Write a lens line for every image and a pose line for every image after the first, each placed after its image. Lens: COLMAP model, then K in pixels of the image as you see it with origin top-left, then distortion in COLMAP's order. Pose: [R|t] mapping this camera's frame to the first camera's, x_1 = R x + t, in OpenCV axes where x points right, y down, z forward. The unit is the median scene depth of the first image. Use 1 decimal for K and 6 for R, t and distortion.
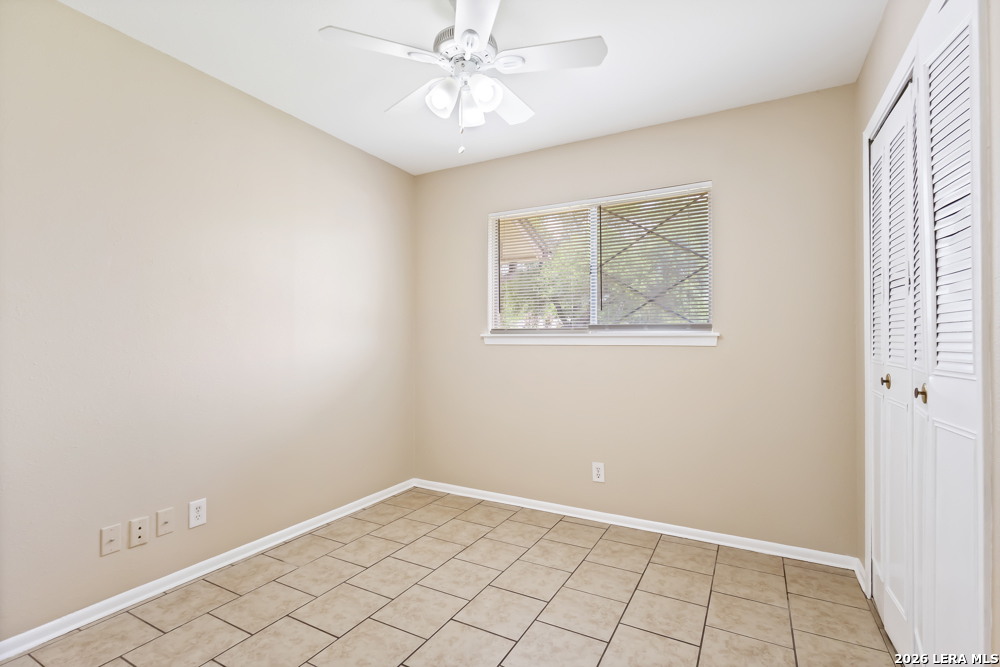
lens RADIAL K [[464.8, 0, 496.6], [0, 464.8, 327.5], [0, 0, 1]] dist [-0.005423, 0.003776]
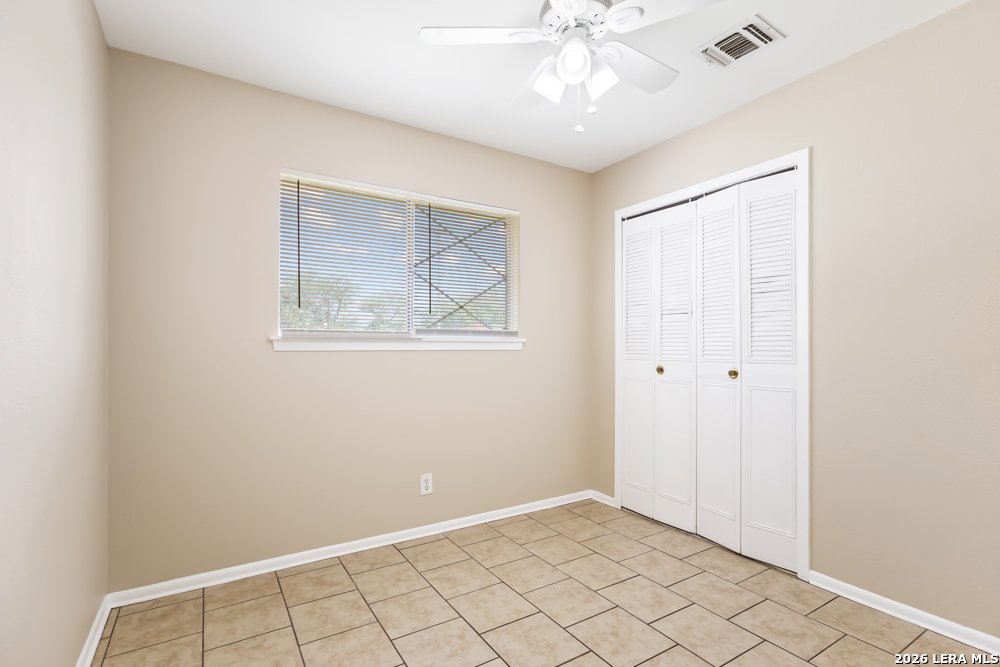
lens RADIAL K [[464.8, 0, 500.2], [0, 464.8, 340.8], [0, 0, 1]] dist [-0.005423, 0.003776]
pose [[0.493710, 0.008853, 0.869582, -0.577089], [-0.023170, 0.999727, 0.002977, 0.013730], [-0.869318, -0.021618, 0.493780, 0.440214]]
